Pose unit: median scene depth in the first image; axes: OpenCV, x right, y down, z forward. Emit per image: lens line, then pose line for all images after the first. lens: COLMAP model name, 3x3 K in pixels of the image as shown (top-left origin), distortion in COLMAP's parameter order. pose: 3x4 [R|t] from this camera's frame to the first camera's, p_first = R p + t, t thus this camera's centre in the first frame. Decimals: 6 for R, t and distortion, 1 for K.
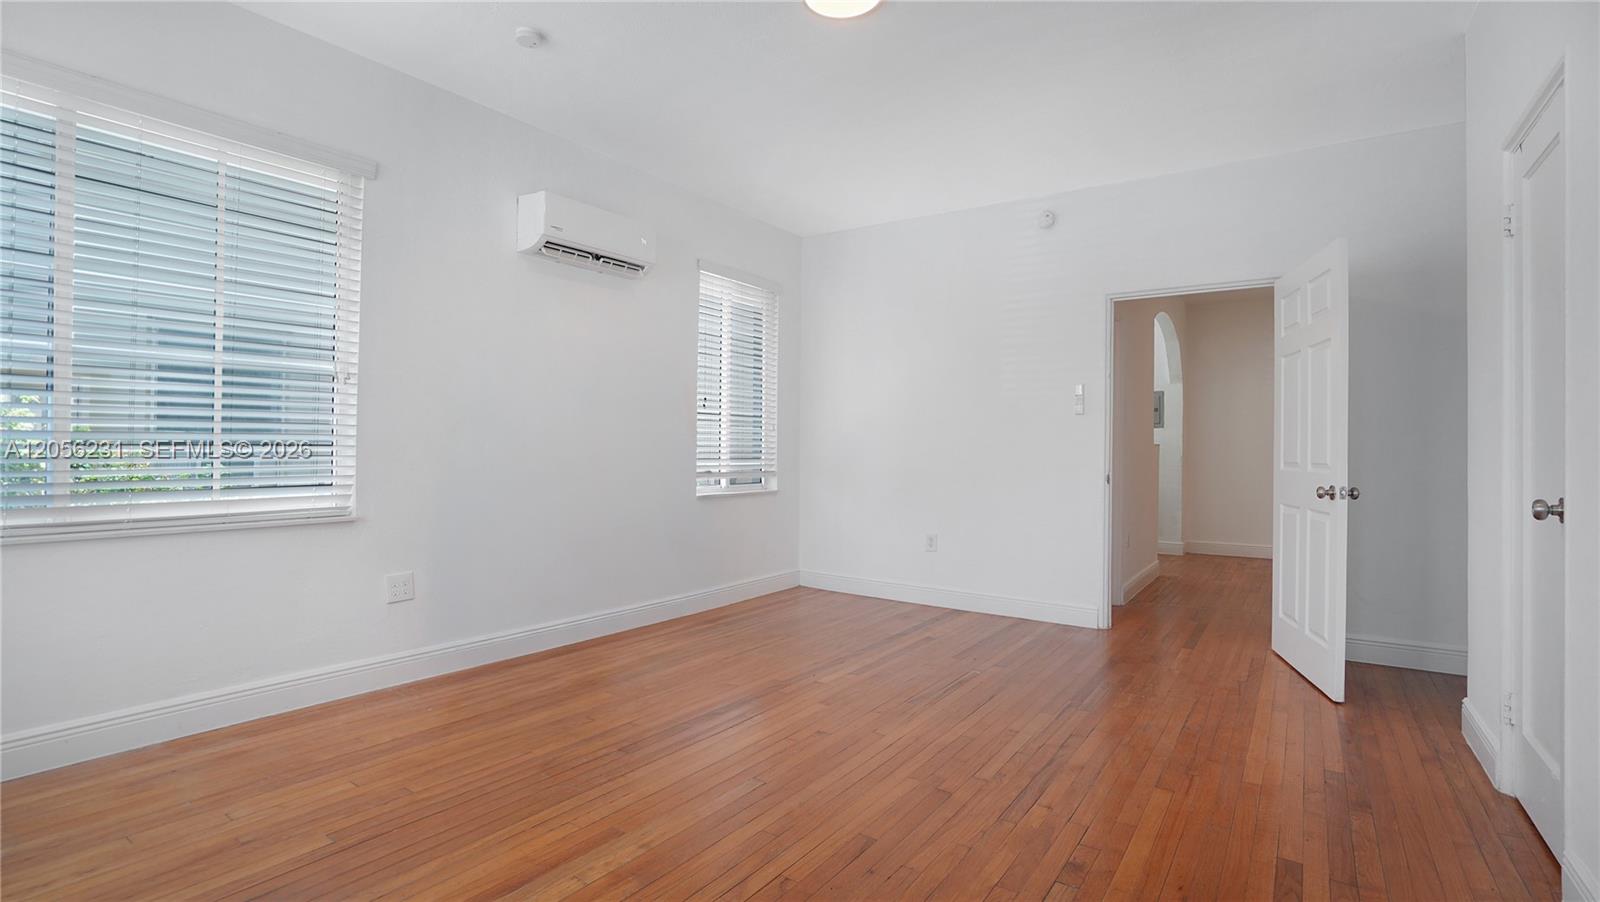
lens RADIAL K [[756.9, 0, 796.9], [0, 756.9, 451.9], [0, 0, 1]] dist [-0.030905, 0.008172]
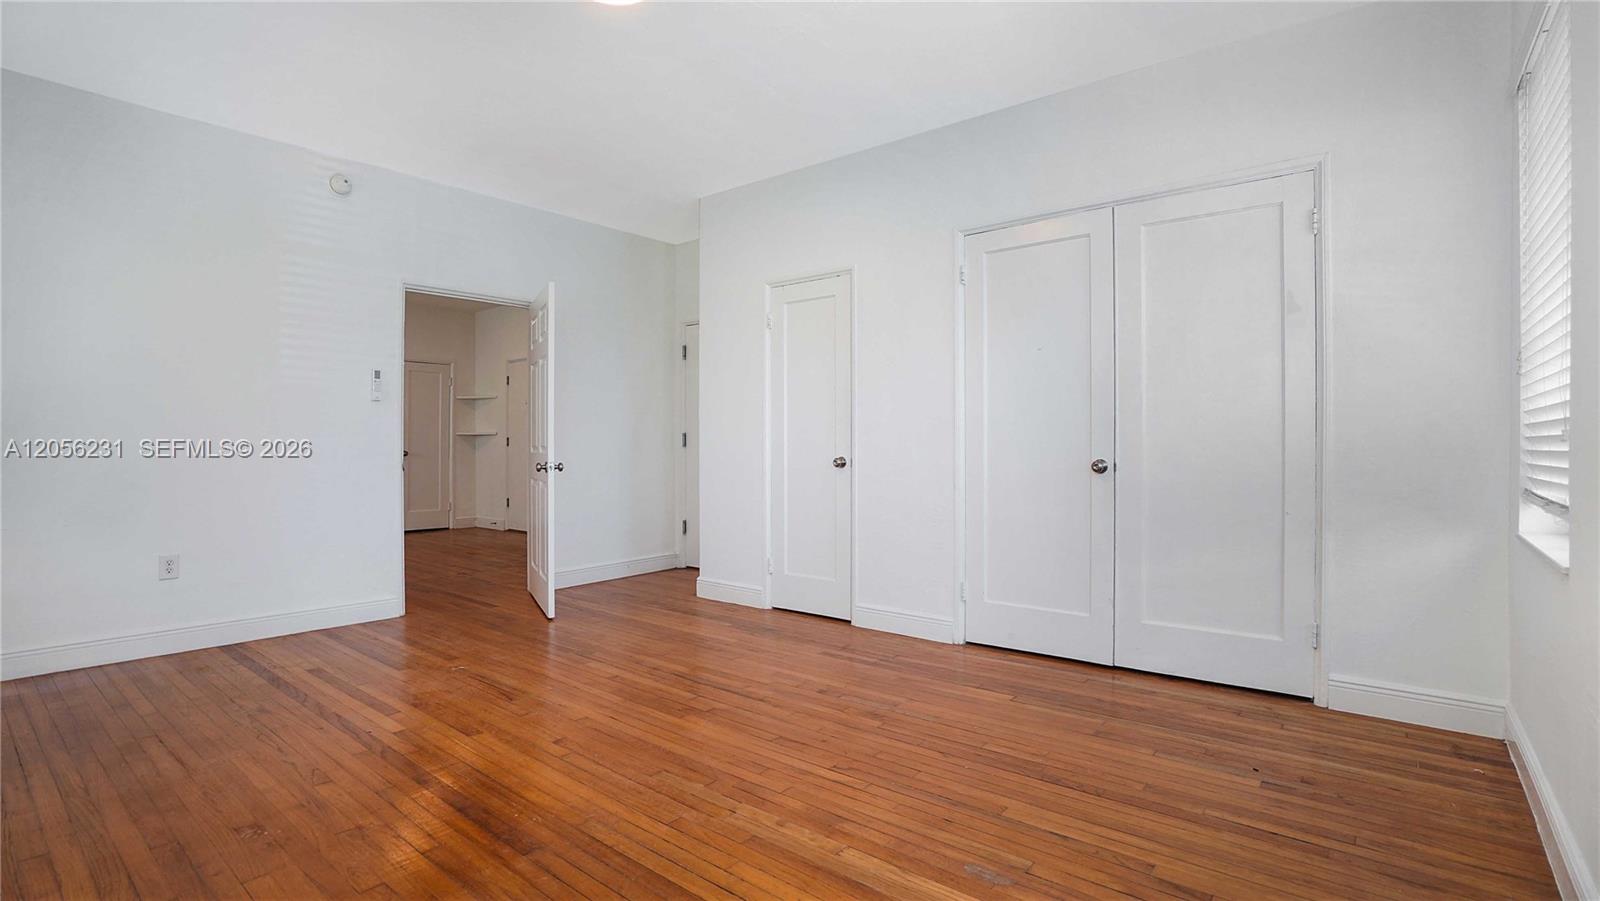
lens RADIAL K [[747.3, 0, 791.6], [0, 747.3, 446.7], [0, 0, 1]] dist [-0.030853, 0.007994]
pose [[0.087409, -0.019554, 0.995981, -0.832287], [0.006054, 0.999799, 0.019098, -0.008905], [-0.996154, 0.004360, 0.087510, 0.614880]]
